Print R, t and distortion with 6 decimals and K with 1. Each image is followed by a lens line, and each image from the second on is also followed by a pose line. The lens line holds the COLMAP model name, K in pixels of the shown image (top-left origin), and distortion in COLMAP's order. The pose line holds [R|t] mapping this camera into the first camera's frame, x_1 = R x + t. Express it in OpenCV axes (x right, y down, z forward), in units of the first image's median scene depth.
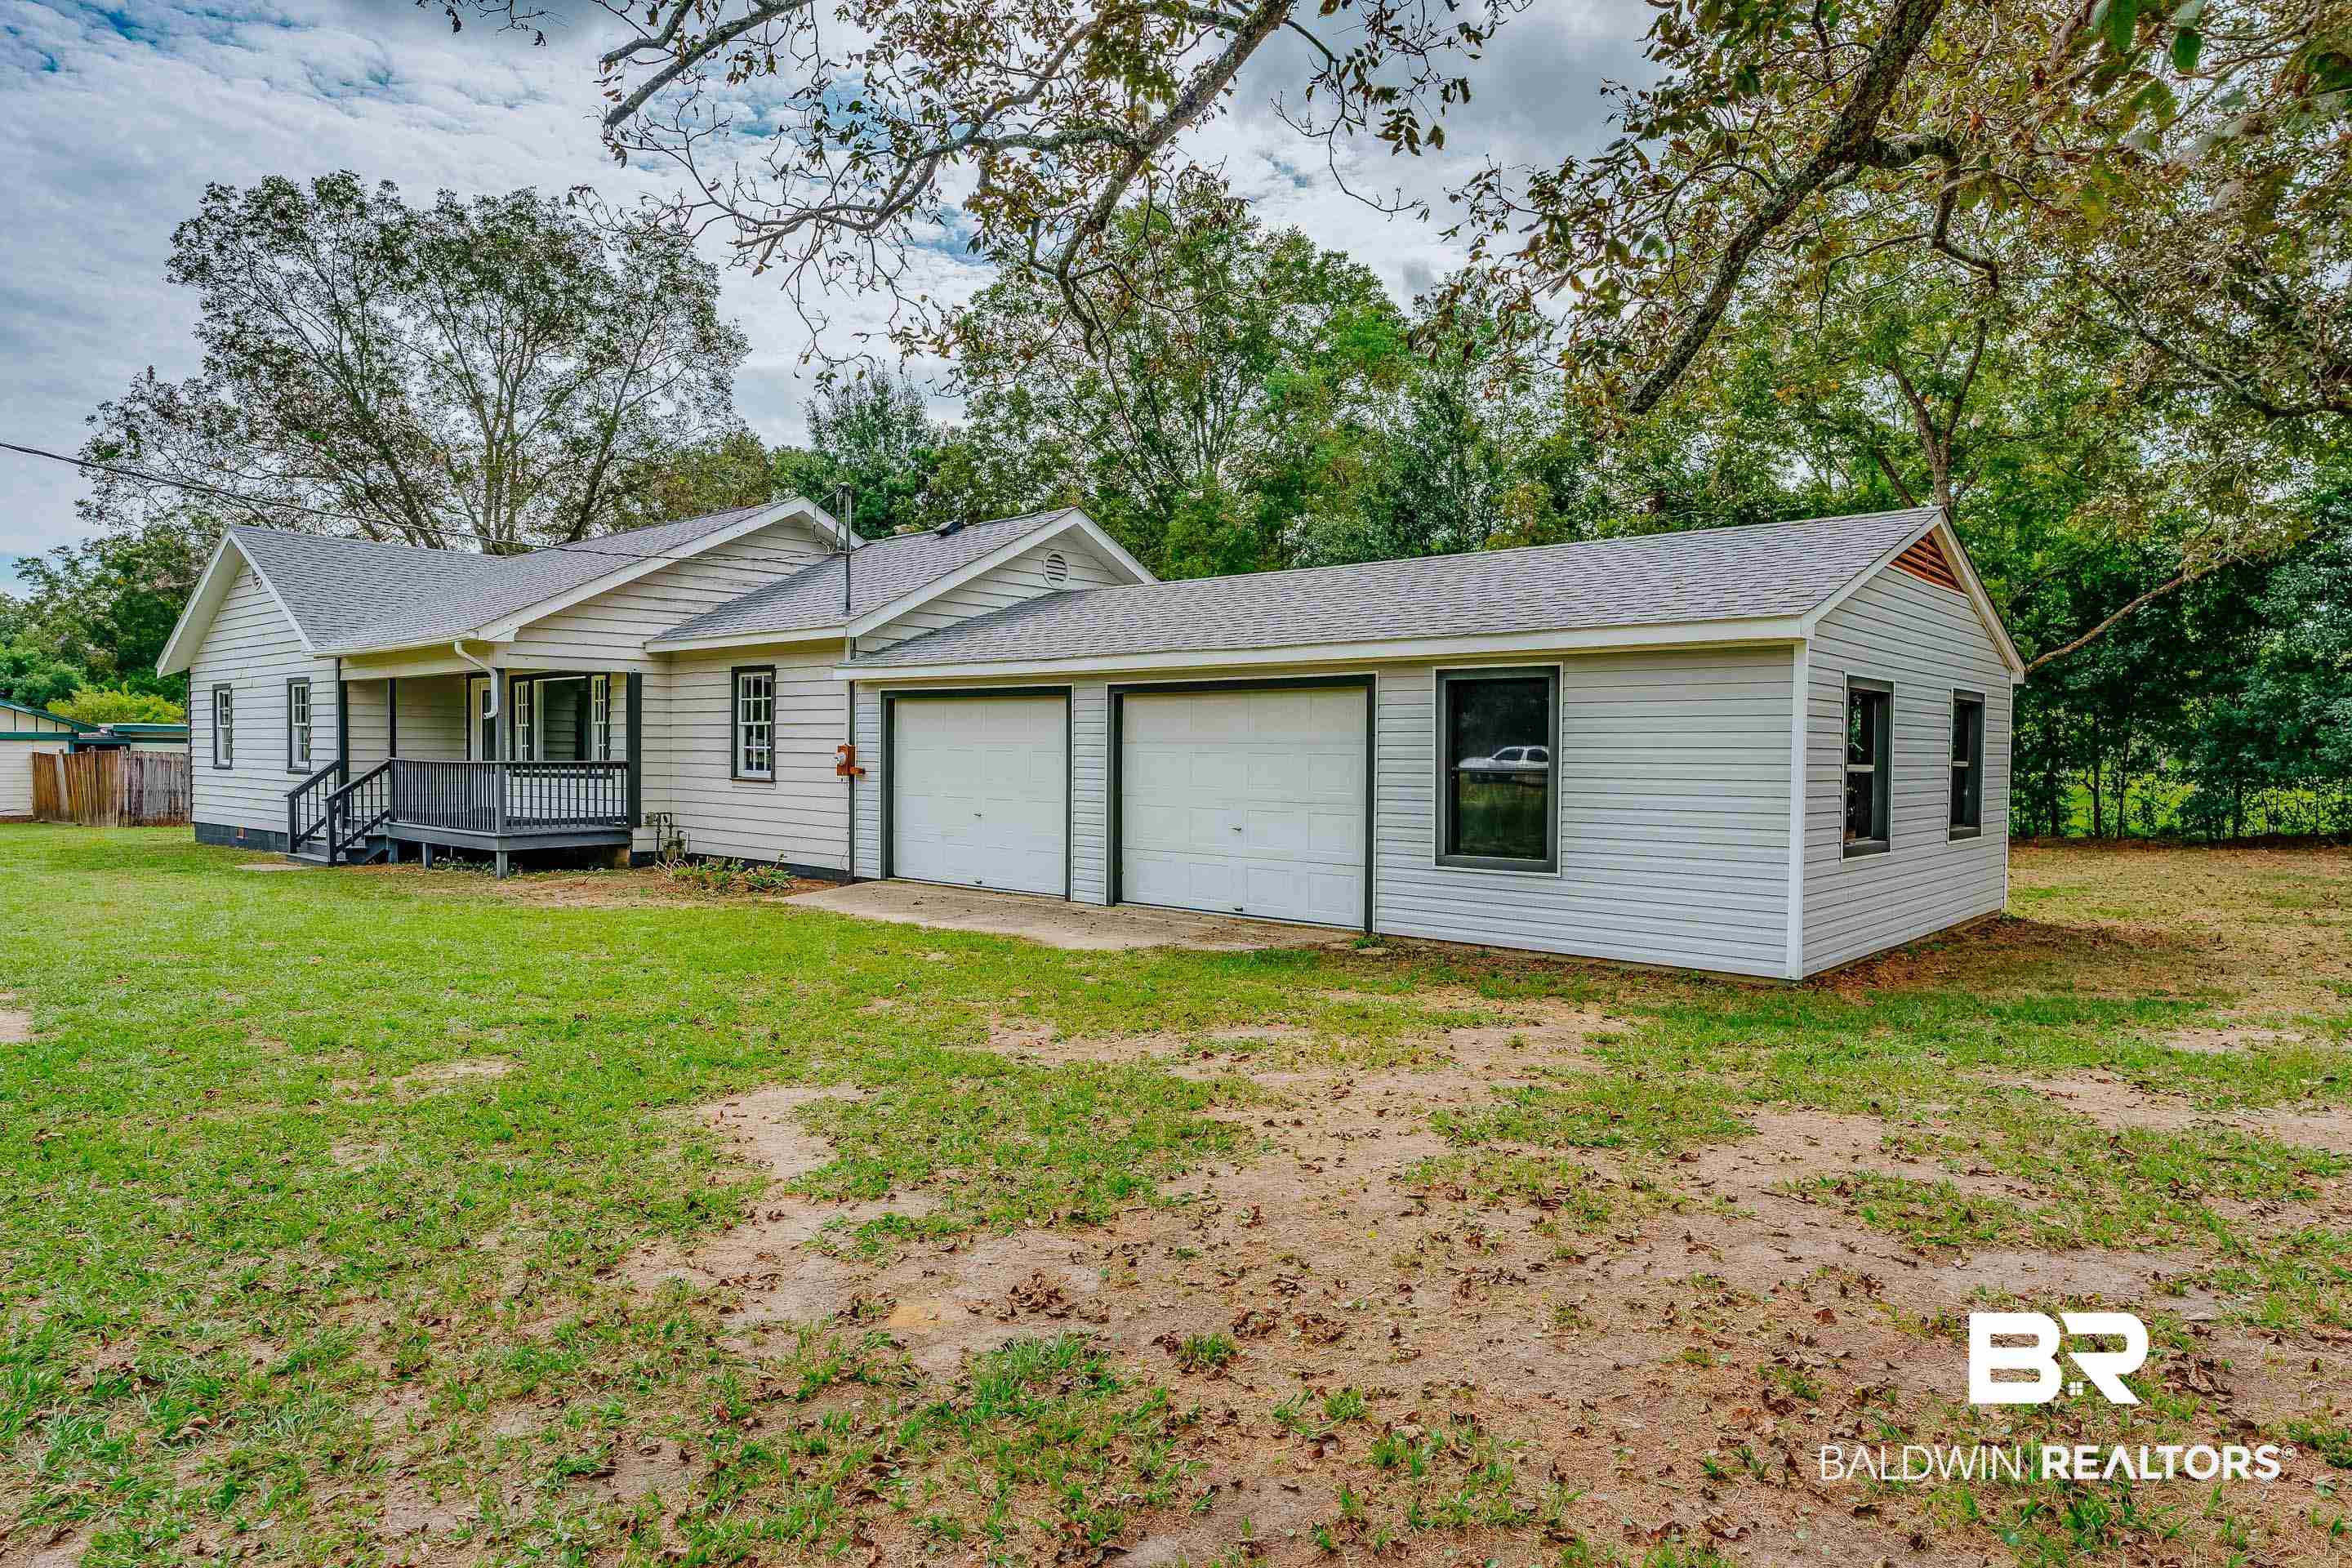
lens RADIAL K [[1418.7, 0, 1141.5], [0, 1418.7, 794.3], [0, 0, 1]] dist [-0.004090, -0.000817]
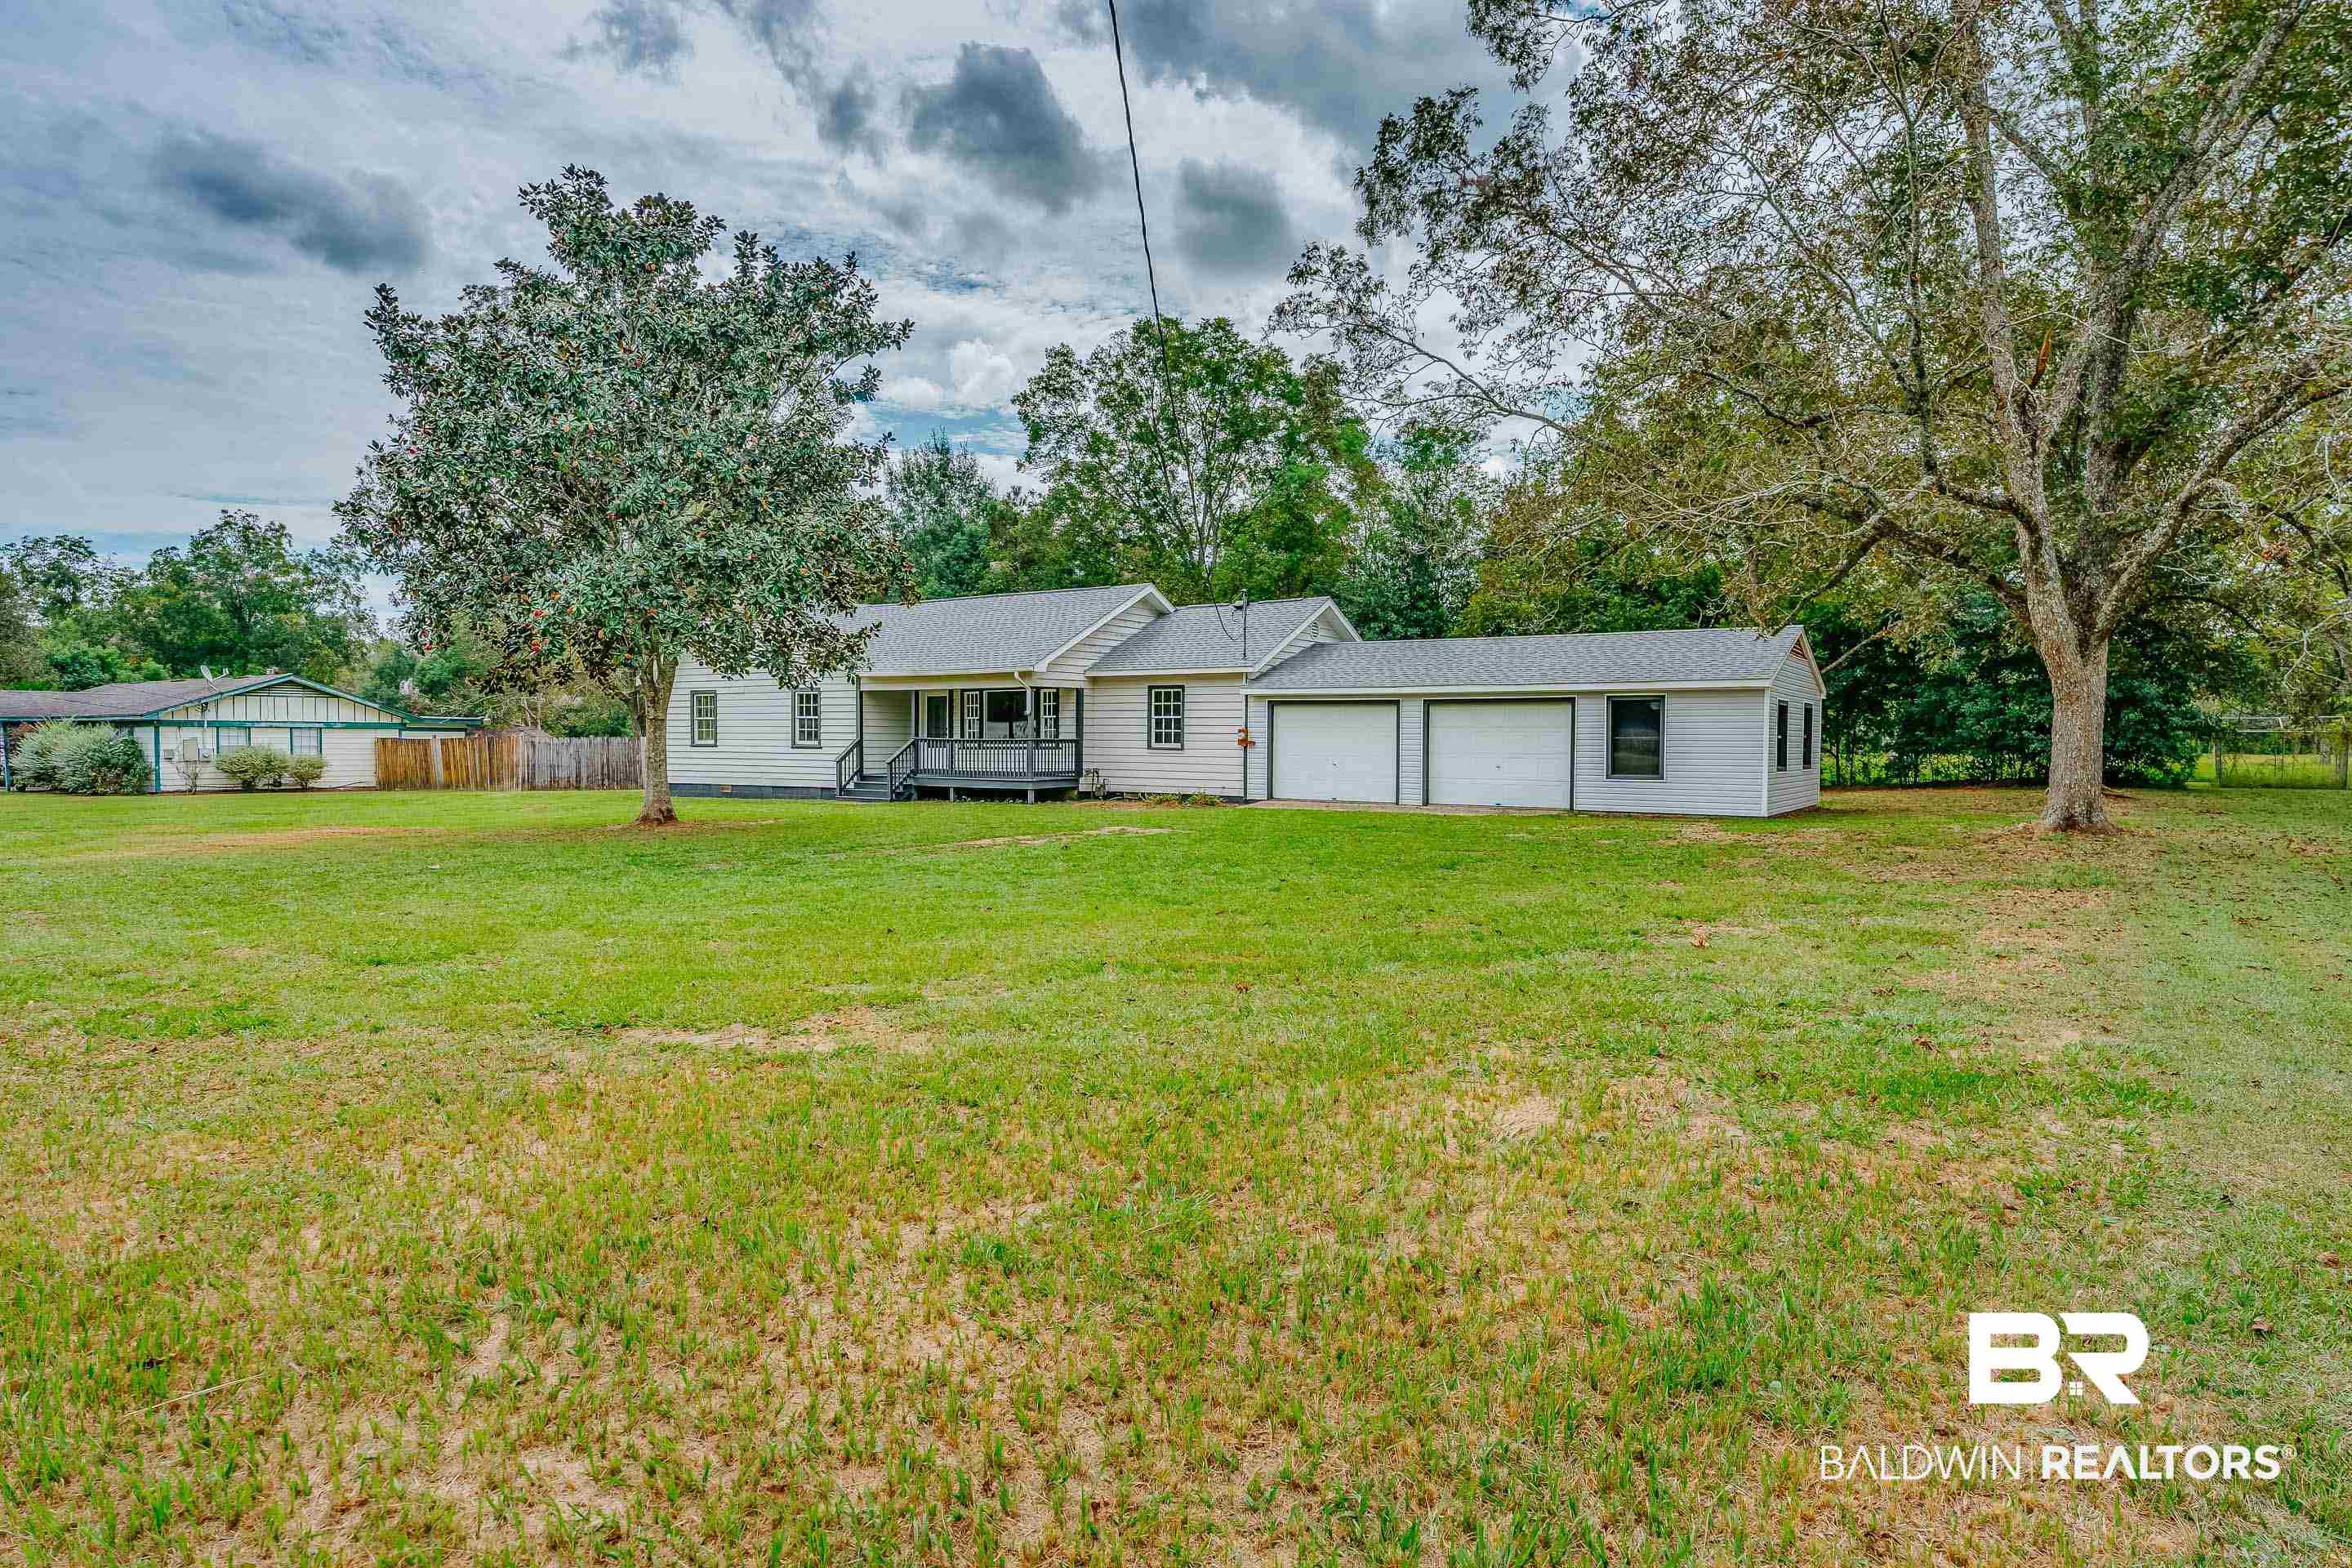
lens RADIAL K [[1353.1, 0, 1155.6], [0, 1353.1, 762.6], [0, 0, 1]] dist [-0.002632, 0.001969]
pose [[0.988913, -0.005842, 0.148379, -0.530593], [0.007684, 0.999900, -0.011843, 0.026890], [-0.148295, 0.012852, 0.988860, -0.675817]]
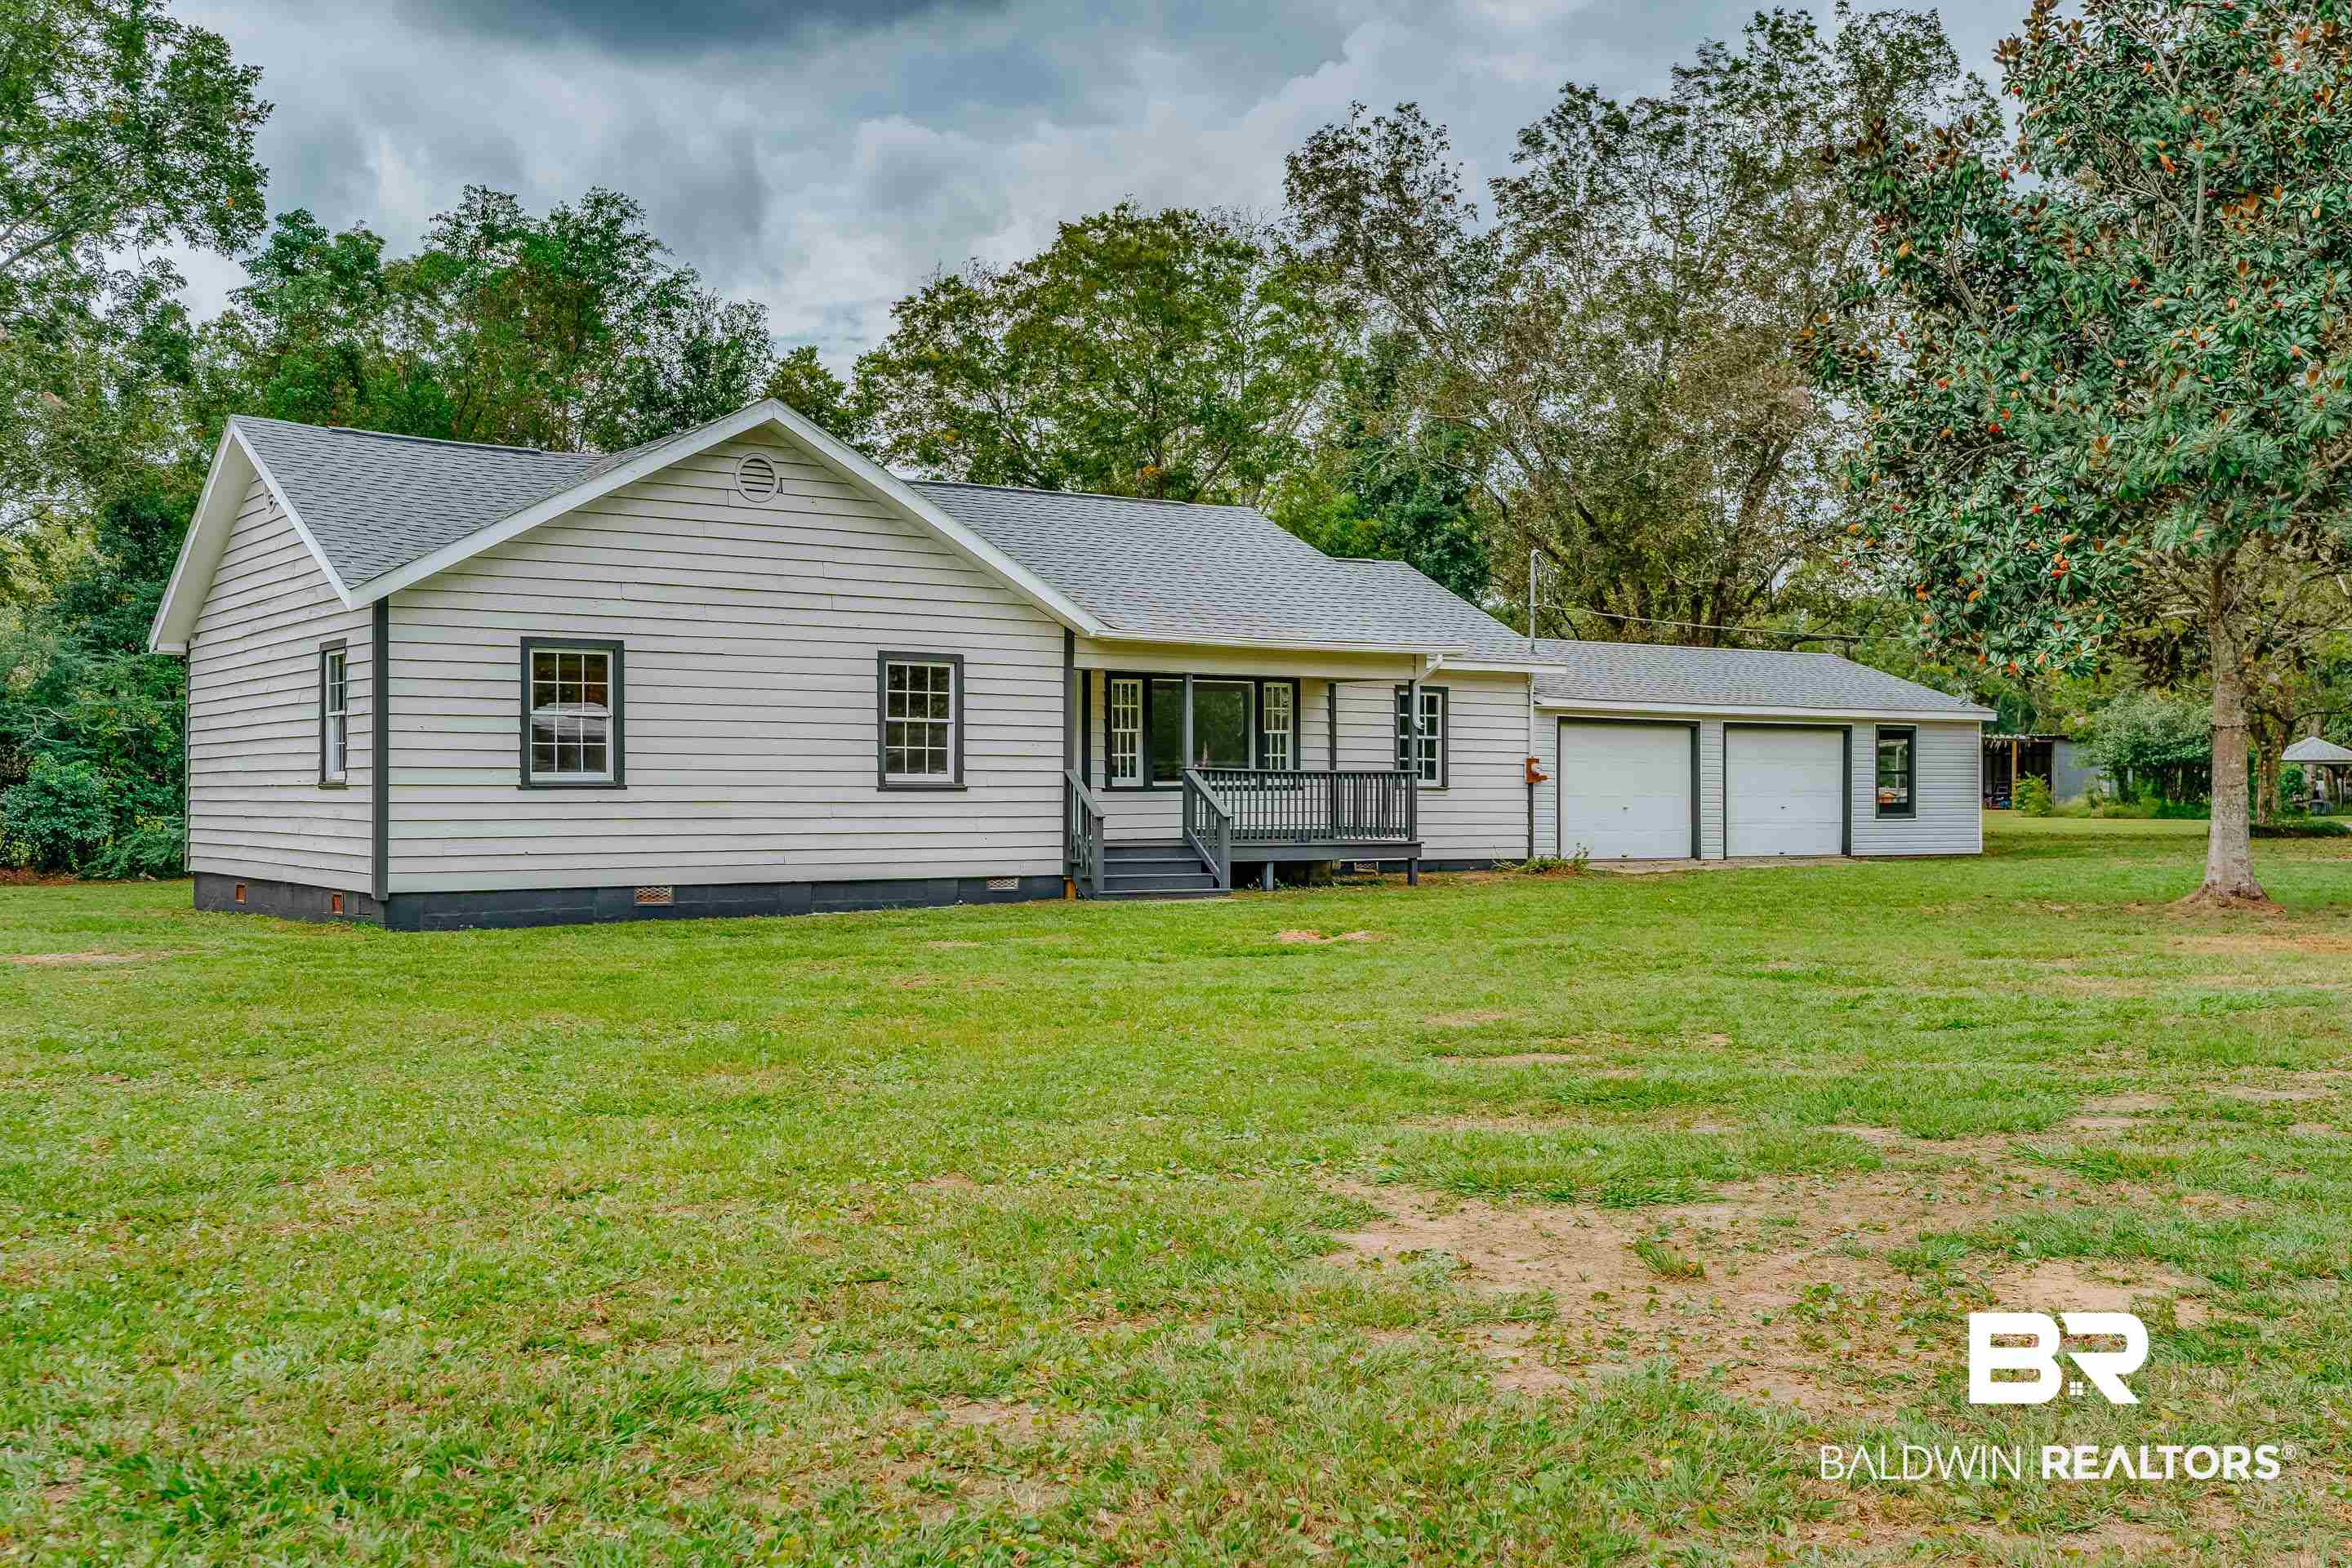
lens RADIAL K [[2281.9, 0, 1138.3], [0, 2281.9, 791.8], [0, 0, 1]] dist [-0.003891, 0.019854]
pose [[0.243984, -0.006901, 0.969755, -2.026895], [0.031228, 0.999512, -0.000744, -0.012808], [-0.969276, 0.030465, 0.244081, 0.763449]]
